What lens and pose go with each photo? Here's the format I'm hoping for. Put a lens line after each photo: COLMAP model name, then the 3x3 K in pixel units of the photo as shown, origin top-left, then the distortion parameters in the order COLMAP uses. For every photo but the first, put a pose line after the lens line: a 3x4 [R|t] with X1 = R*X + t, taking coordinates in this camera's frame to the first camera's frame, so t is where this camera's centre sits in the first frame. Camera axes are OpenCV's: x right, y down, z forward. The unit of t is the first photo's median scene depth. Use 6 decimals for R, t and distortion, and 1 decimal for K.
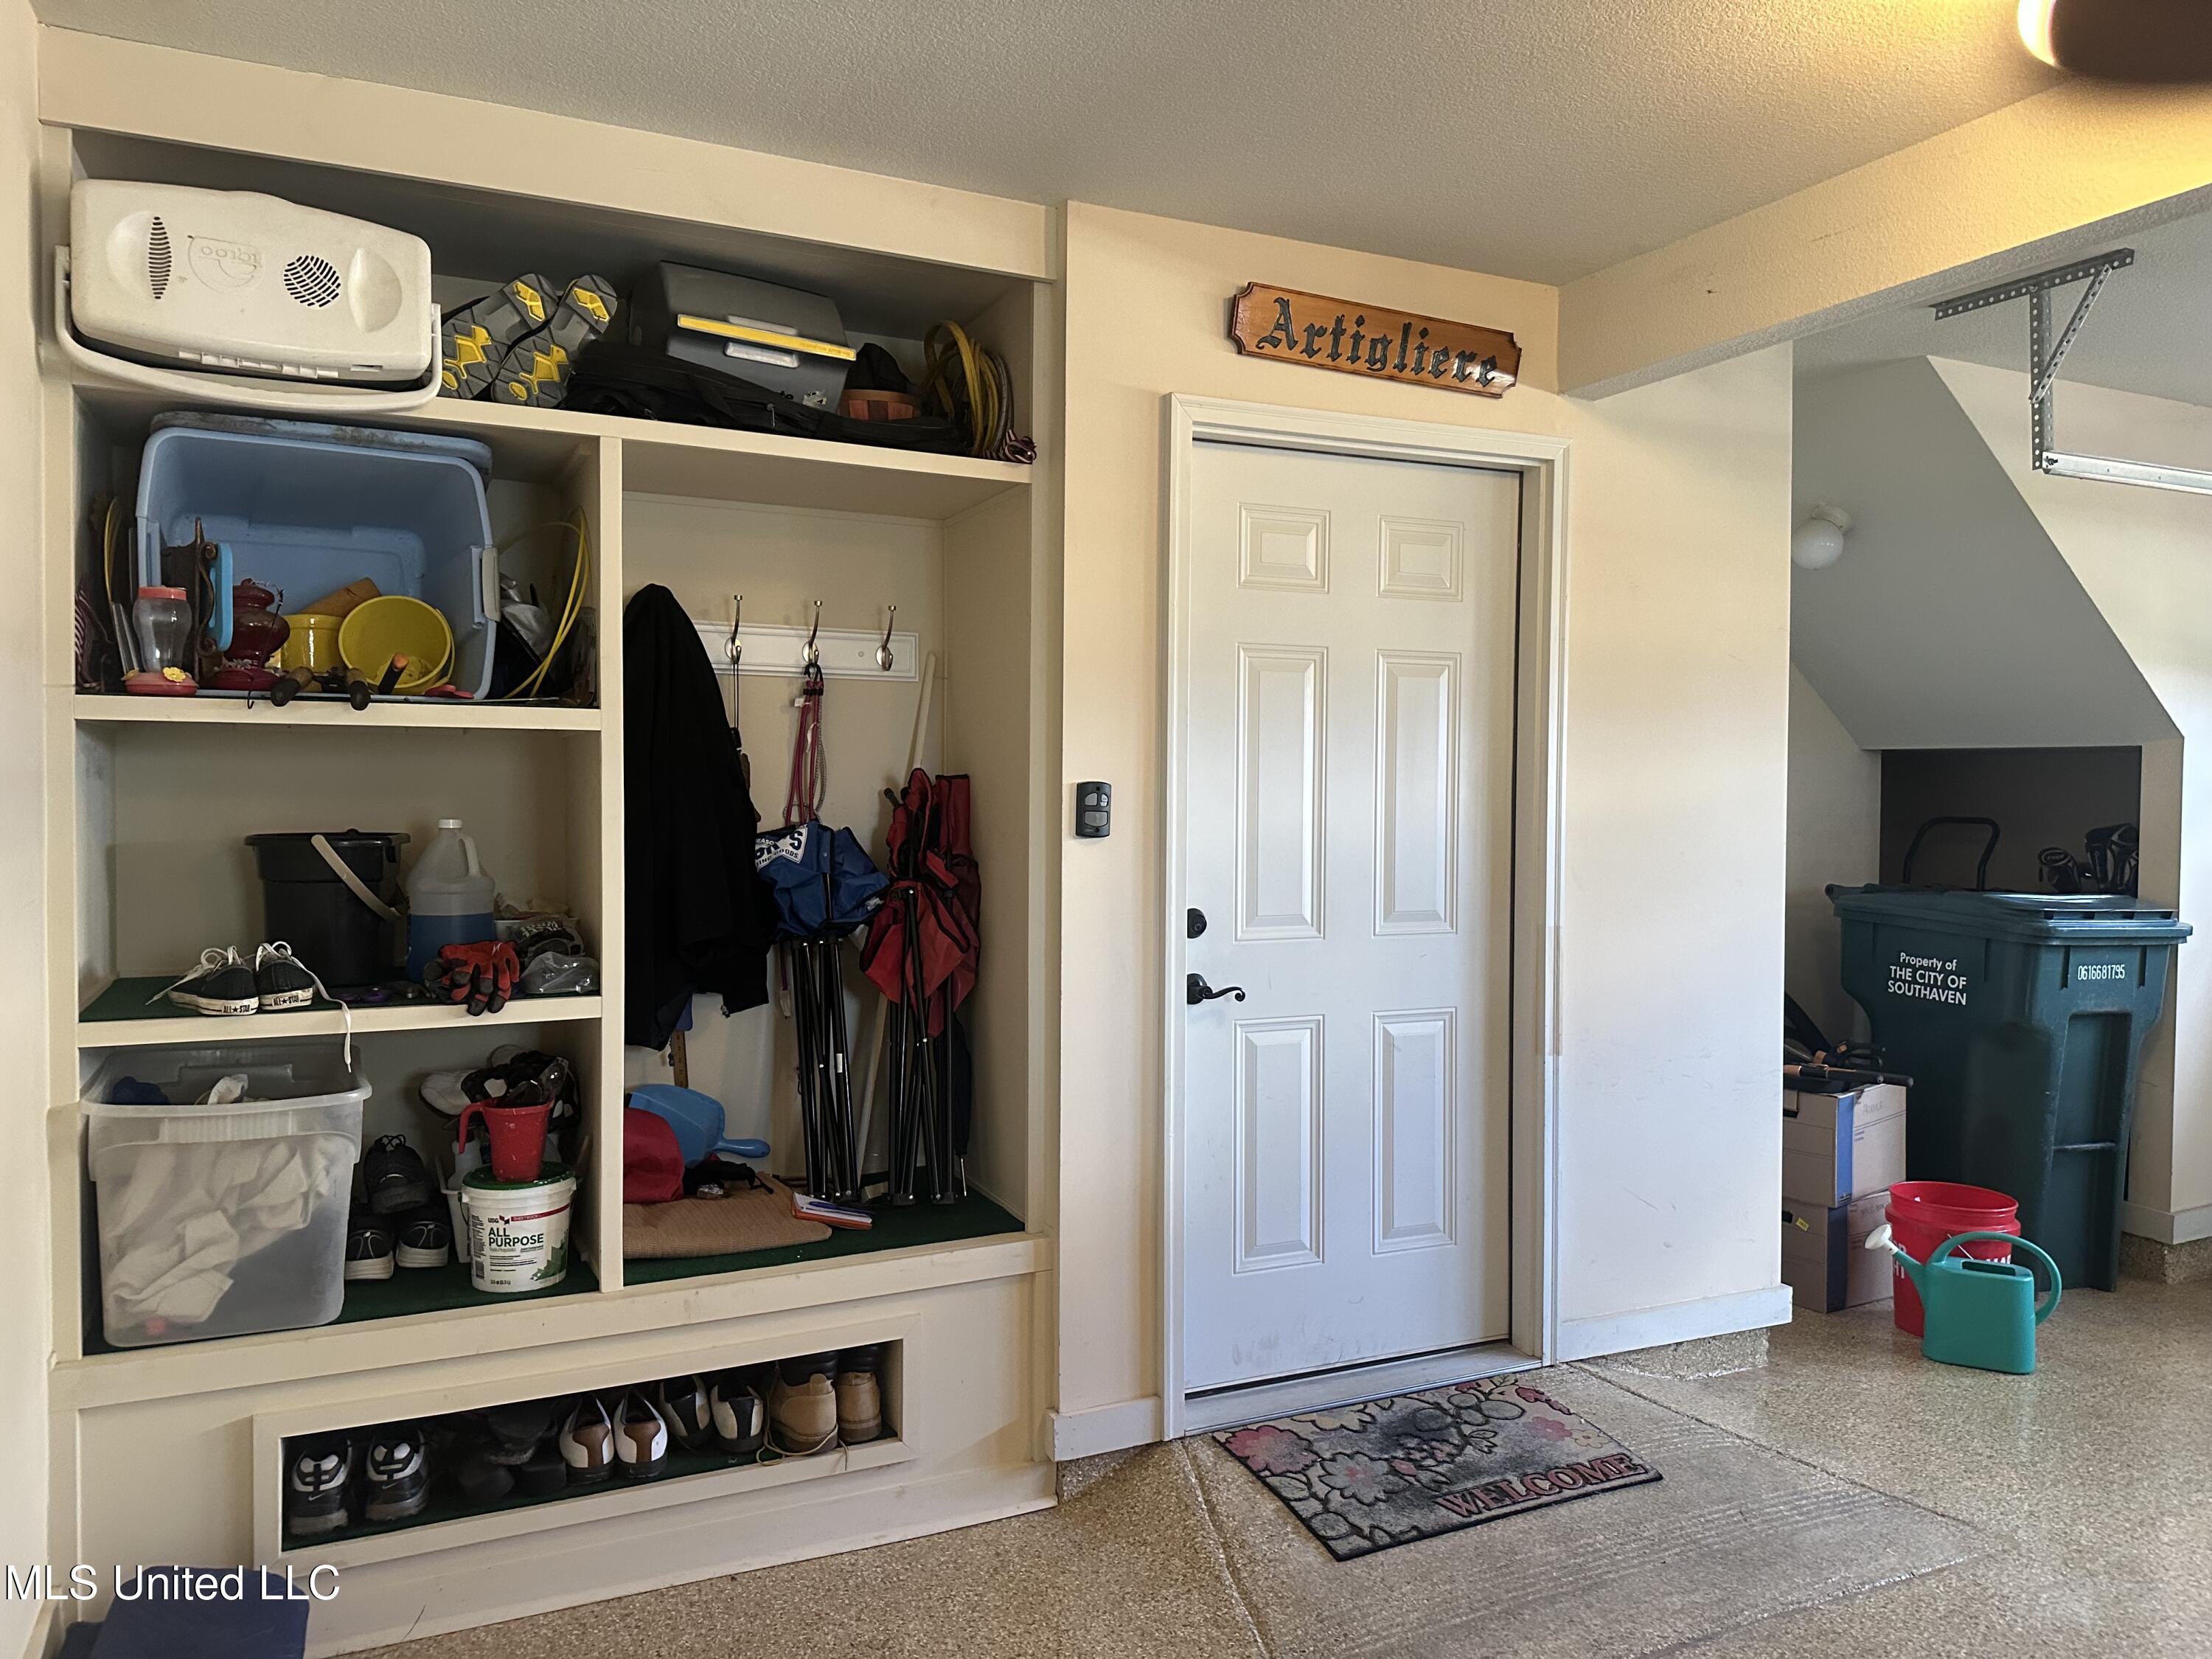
lens RADIAL K [[1555.1, 0, 1117.7], [0, 1555.1, 830.2], [0, 0, 1]] dist [0.055178, -0.062774]
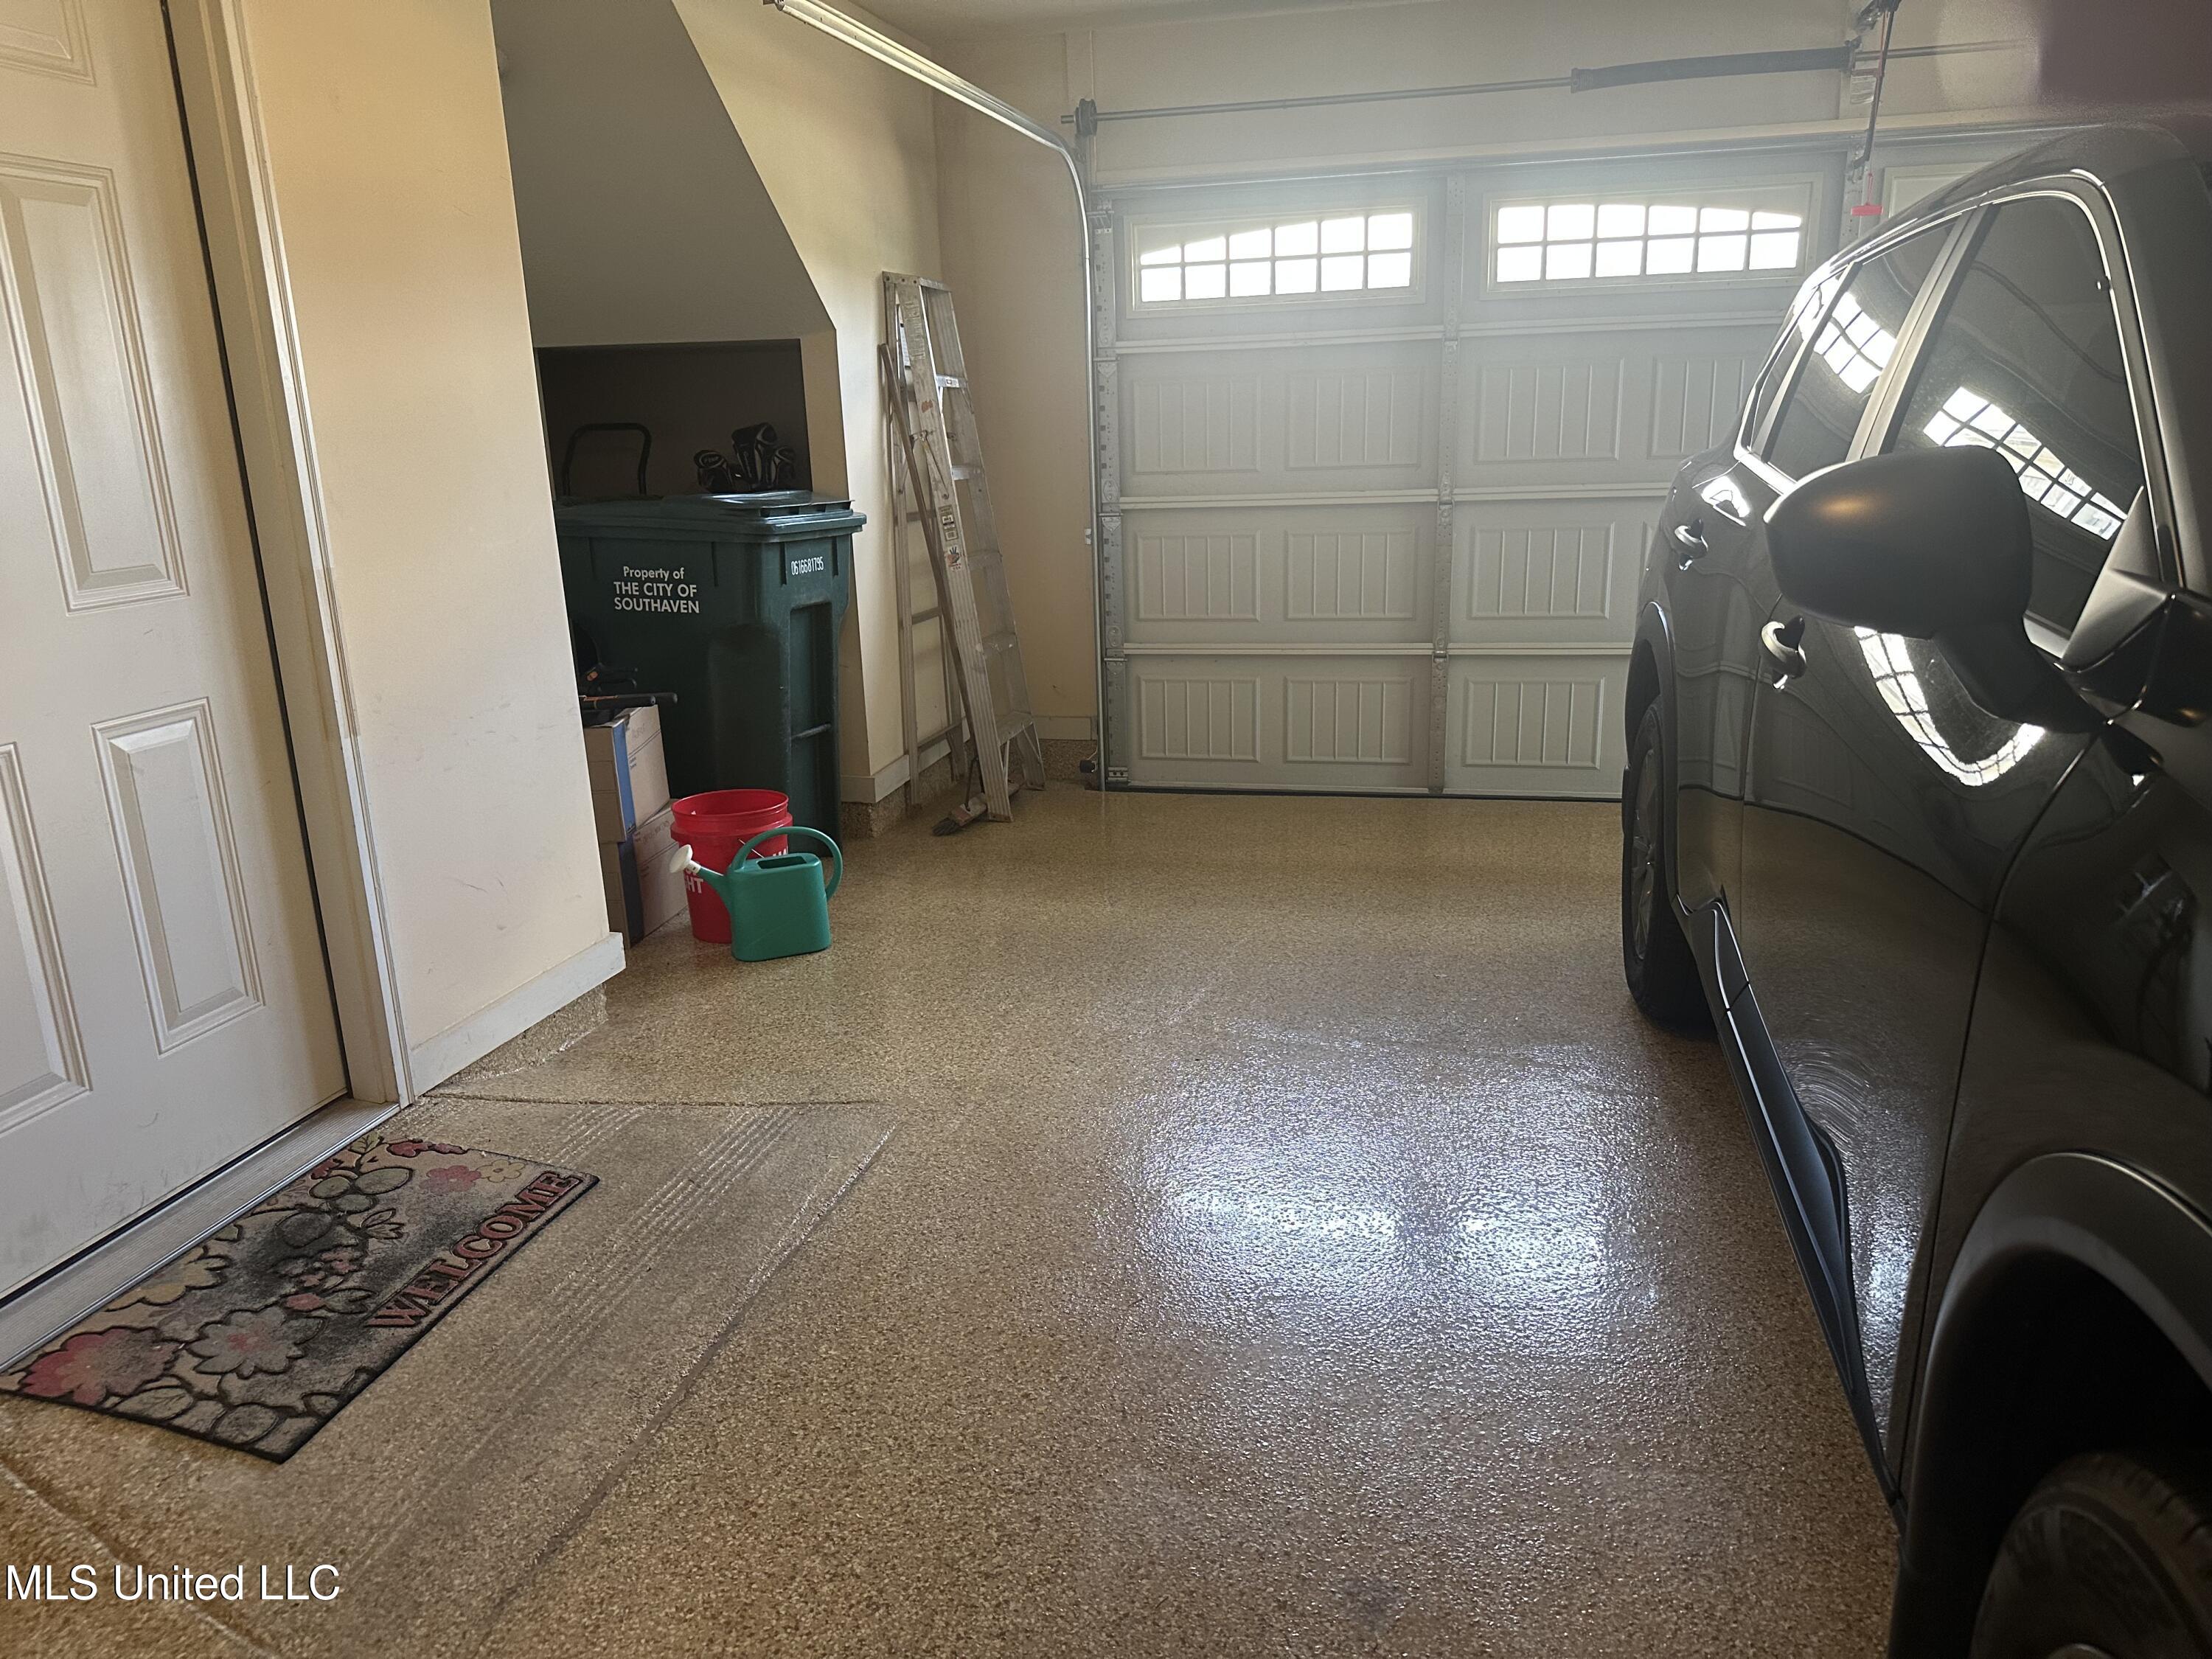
lens RADIAL K [[1555.1, 0, 1105.6], [0, 1555.1, 838.4], [0, 0, 1]] dist [0.055178, -0.062774]
pose [[0.639031, -0.231173, 0.733620, -0.067017], [0.054095, 0.964913, 0.256936, 0.012469], [-0.767277, -0.124505, 0.629114, 0.219487]]
